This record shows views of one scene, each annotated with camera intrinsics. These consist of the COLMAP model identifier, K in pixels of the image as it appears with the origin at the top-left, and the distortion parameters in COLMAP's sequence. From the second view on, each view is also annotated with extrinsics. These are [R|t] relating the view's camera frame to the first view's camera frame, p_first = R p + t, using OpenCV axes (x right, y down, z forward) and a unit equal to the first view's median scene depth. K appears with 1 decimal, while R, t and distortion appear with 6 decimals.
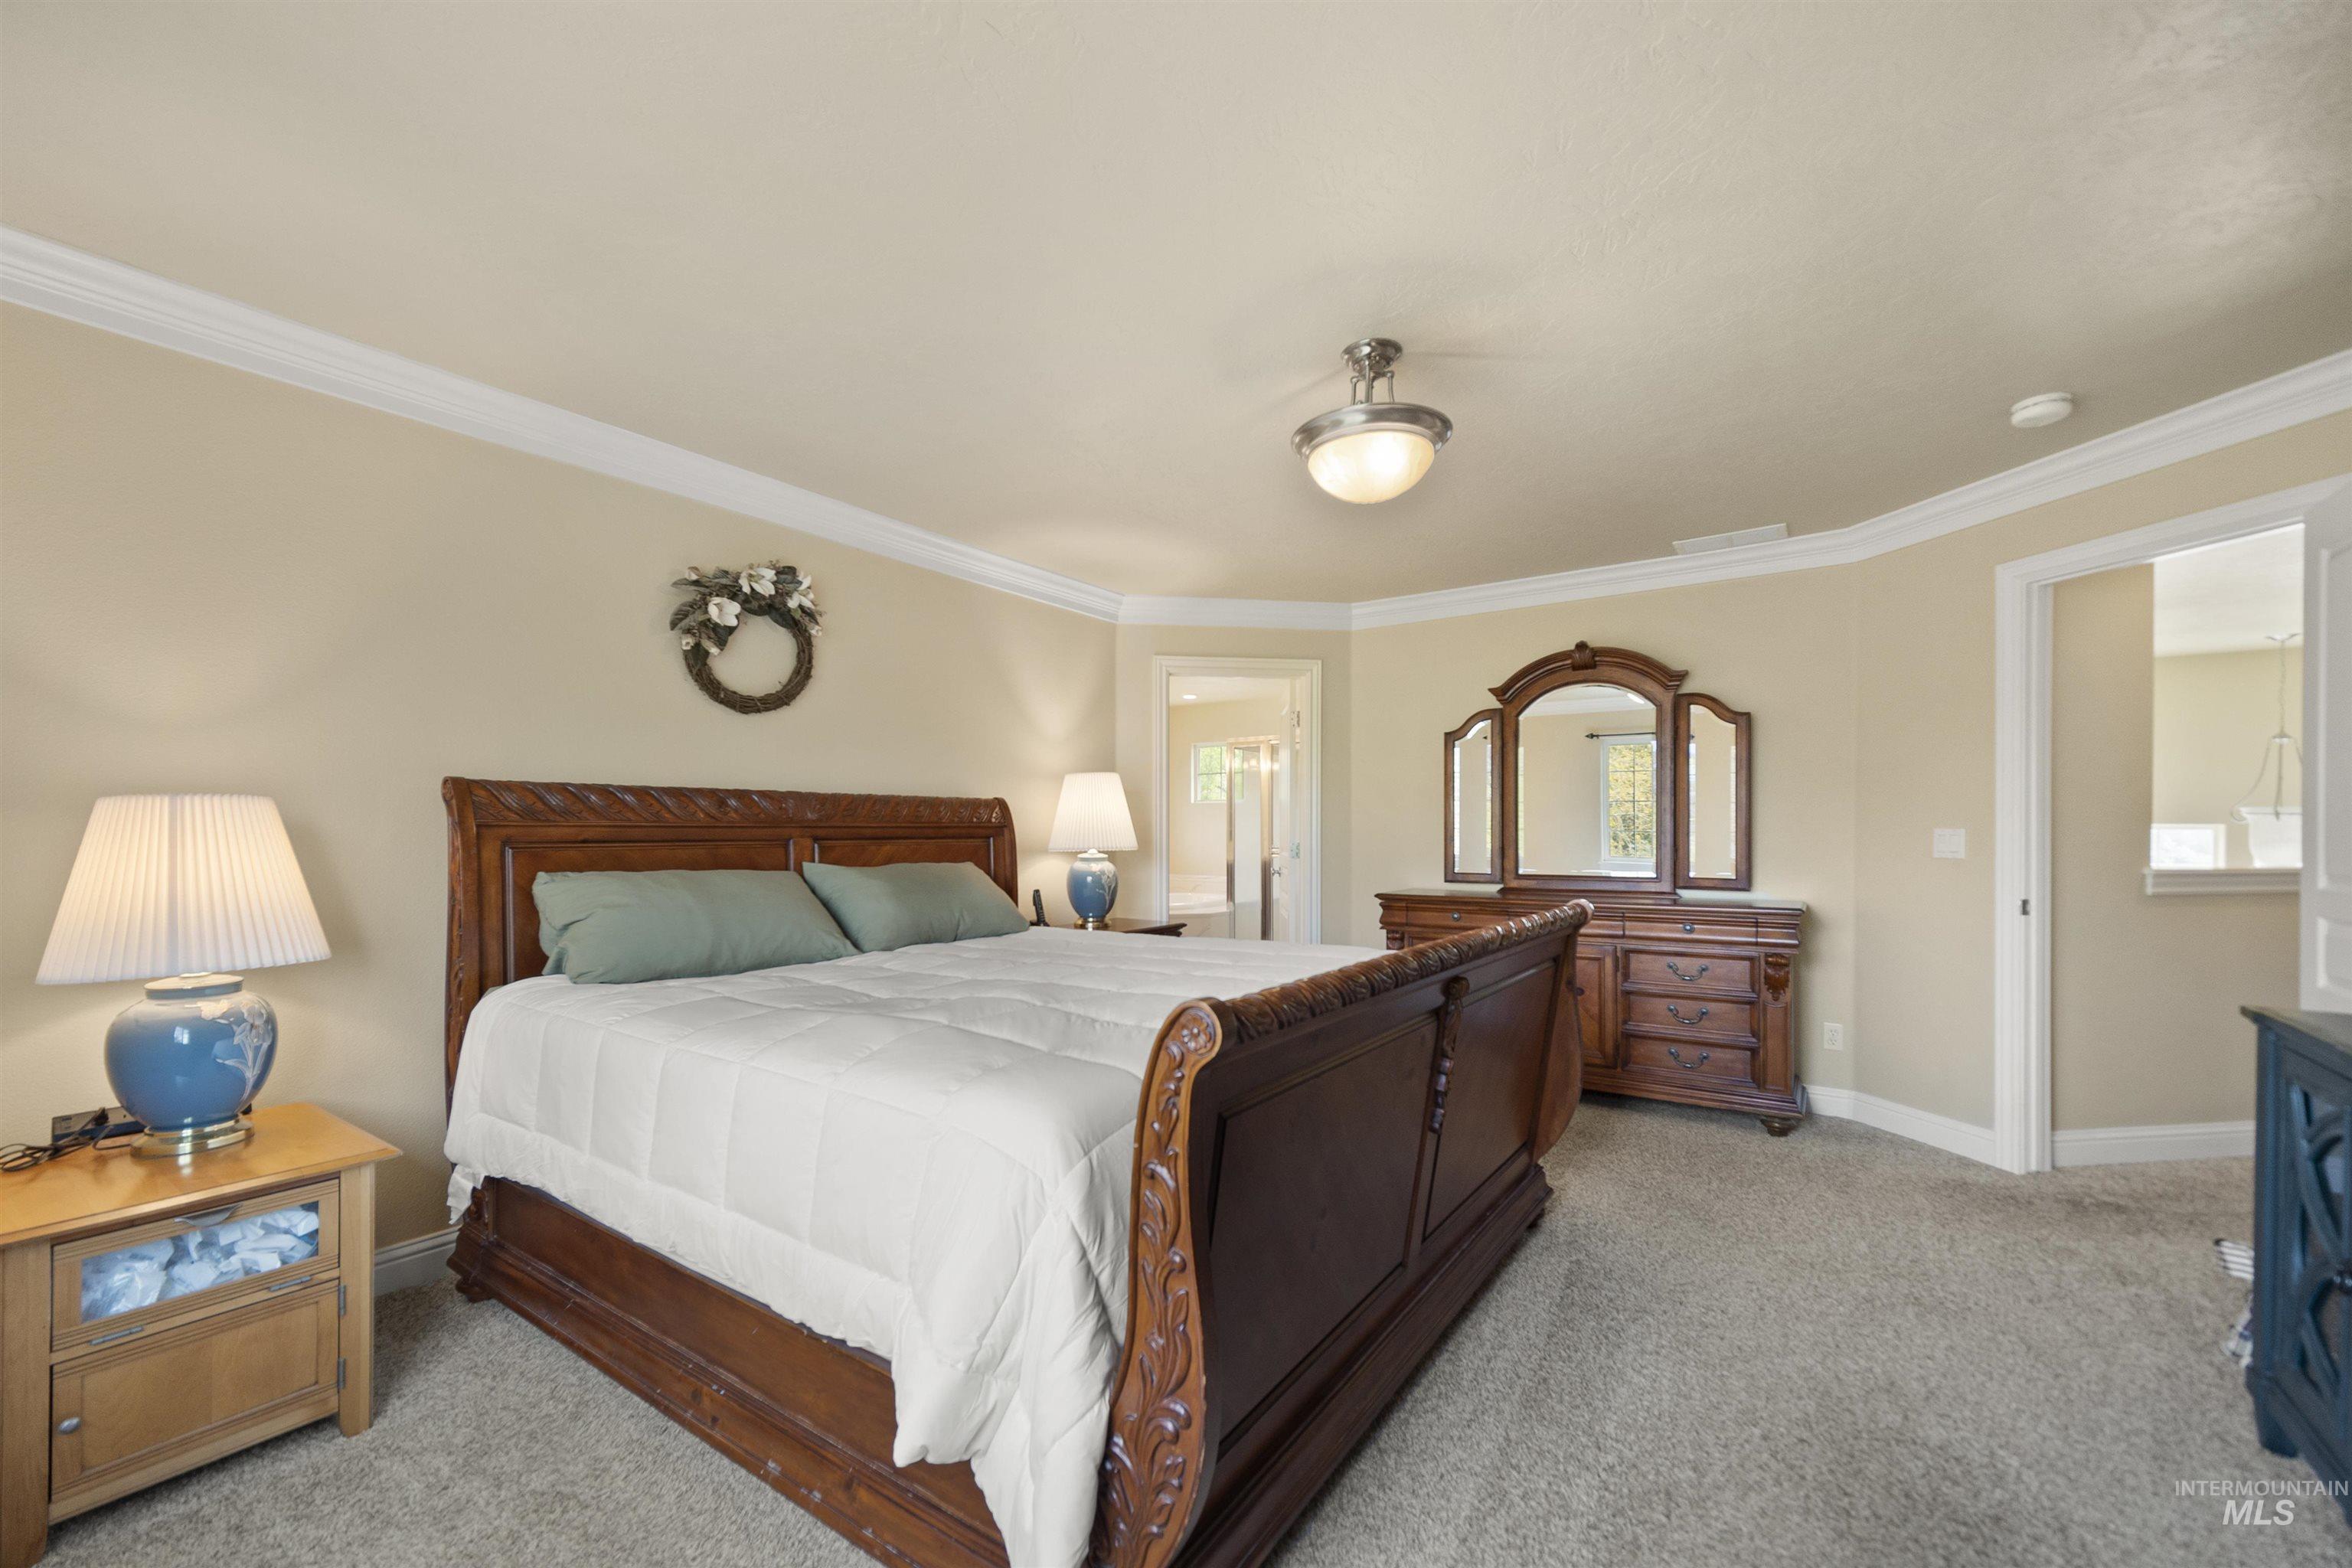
lens RADIAL K [[945.2, 0, 1174.0], [0, 945.2, 833.8], [0, 0, 1]] dist [0.003508, 0.000013]
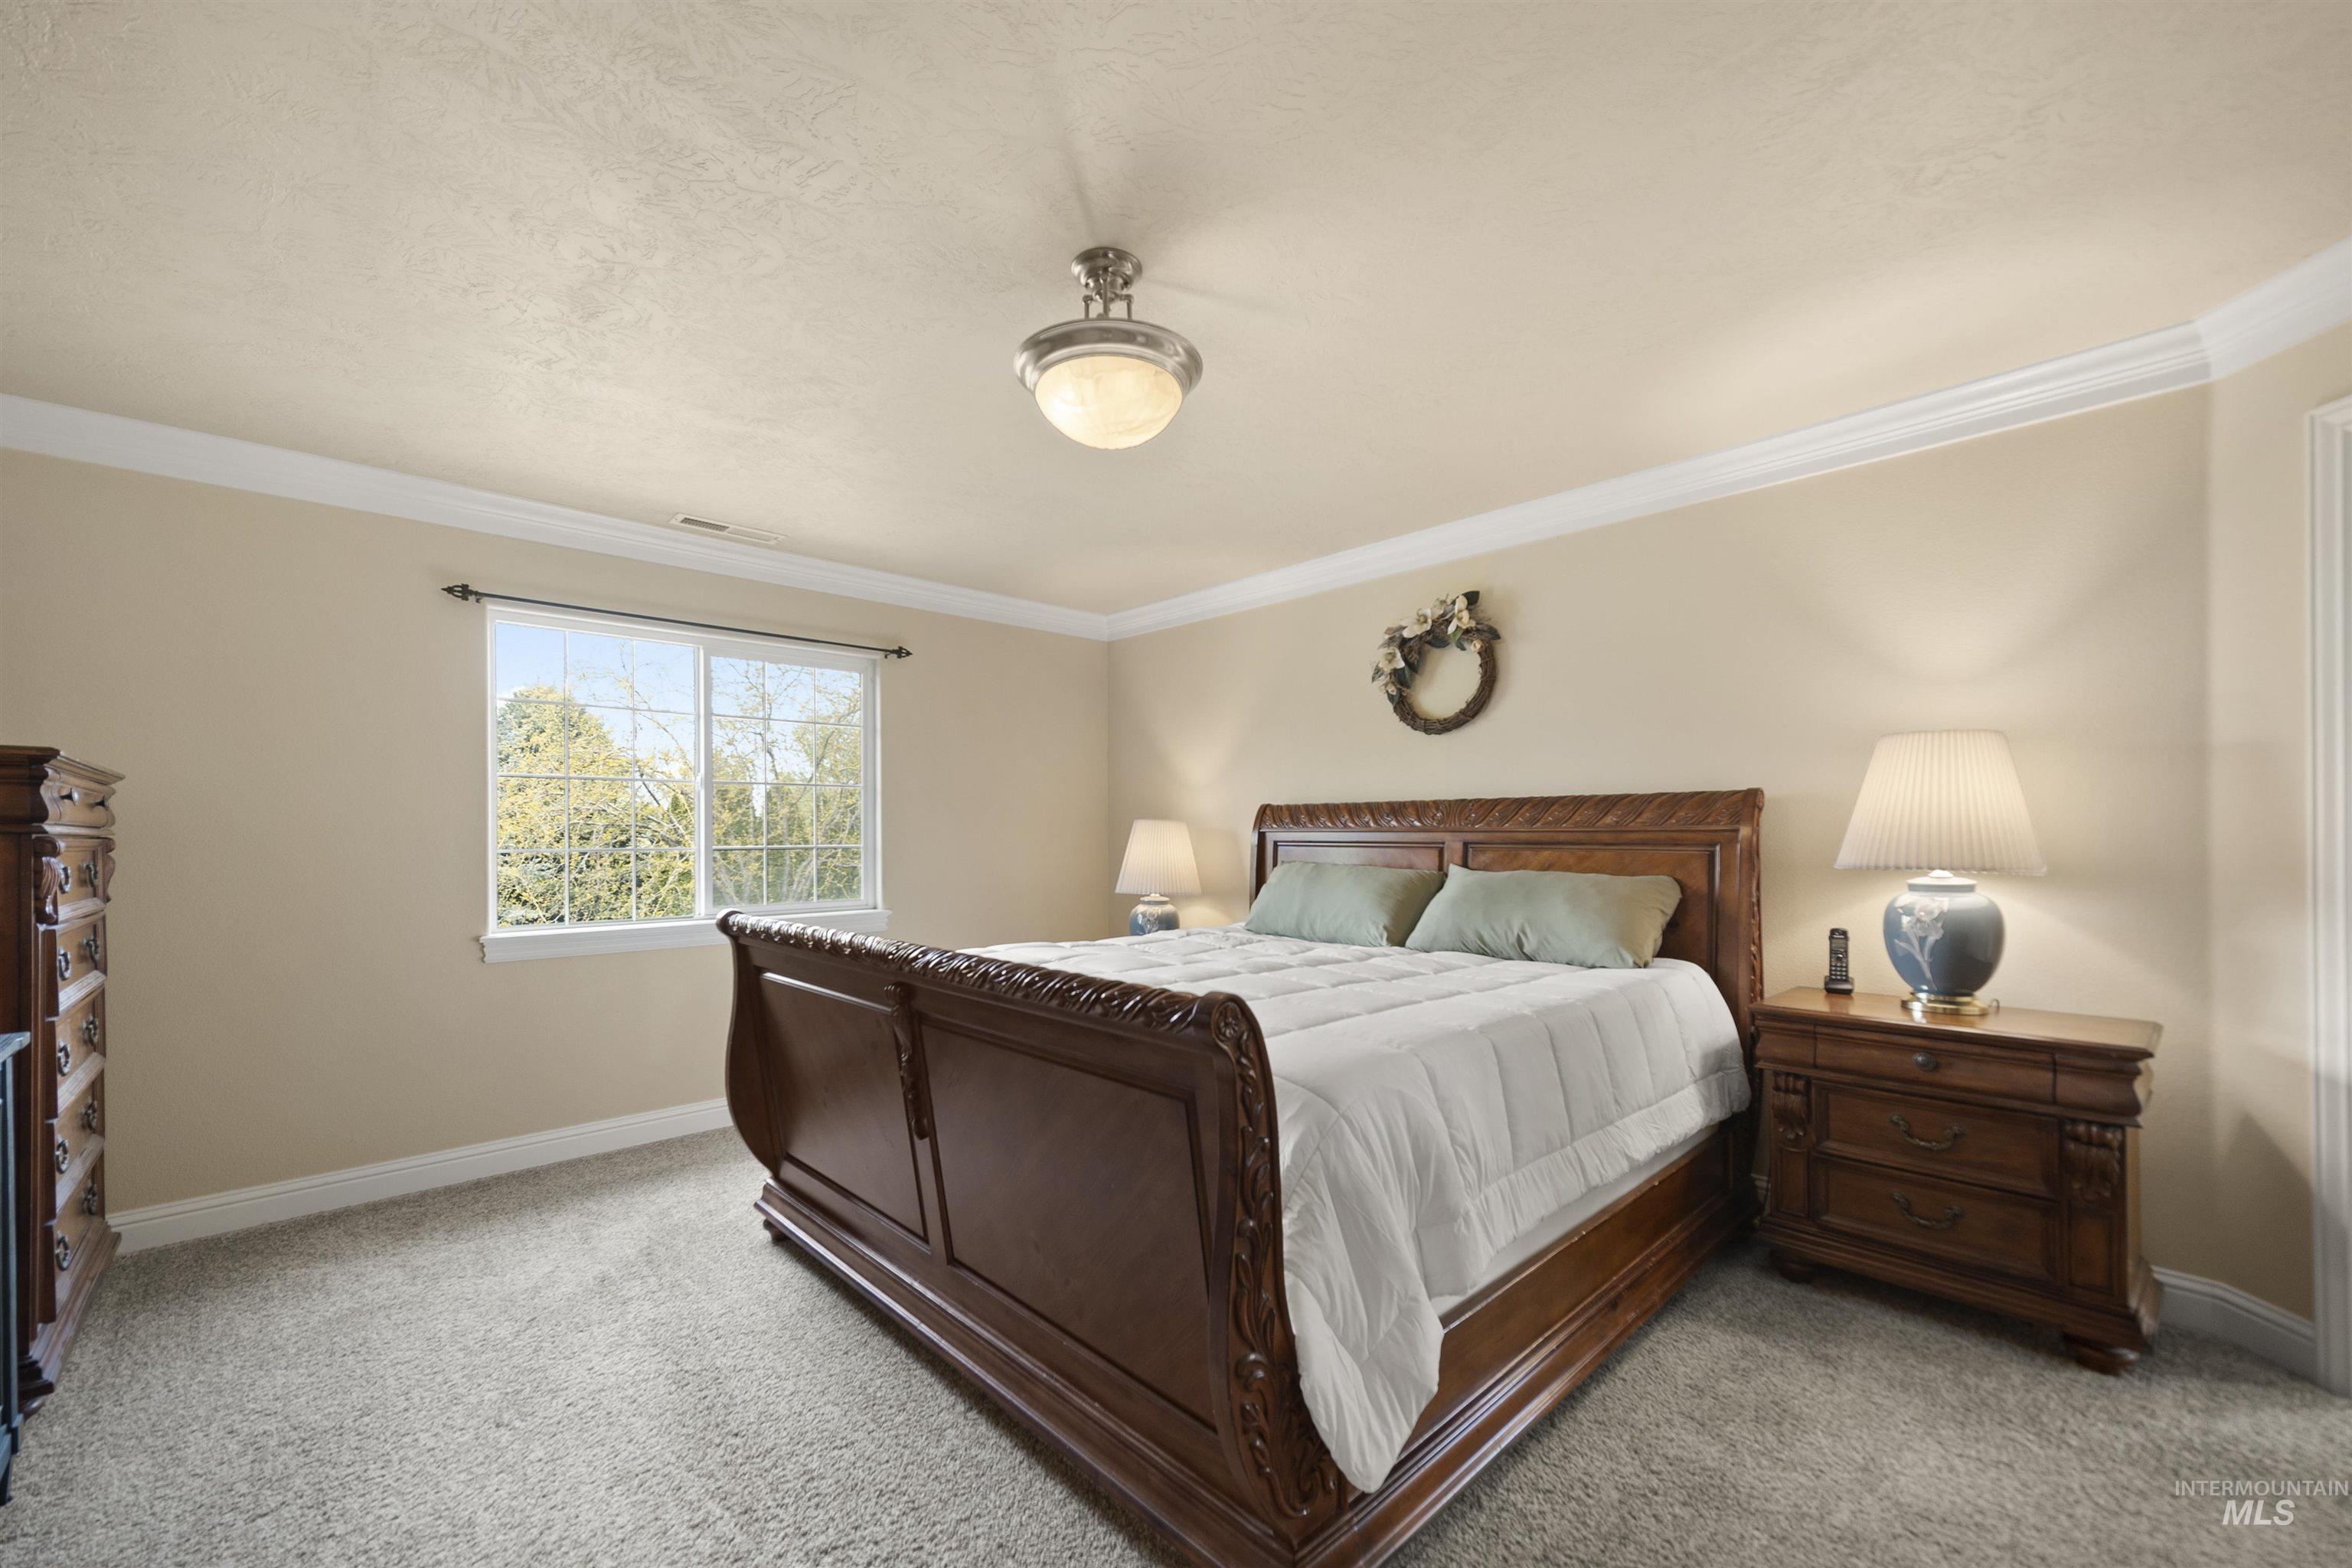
lens RADIAL K [[945.2, 0, 1179.8], [0, 945.2, 833.7], [0, 0, 1]] dist [0.003508, 0.000013]
pose [[-0.195985, -0.001180, -0.980606, 0.723602], [-0.002126, 0.999997, -0.000779, -0.003686], [0.980605, 0.001932, -0.195987, 0.894337]]
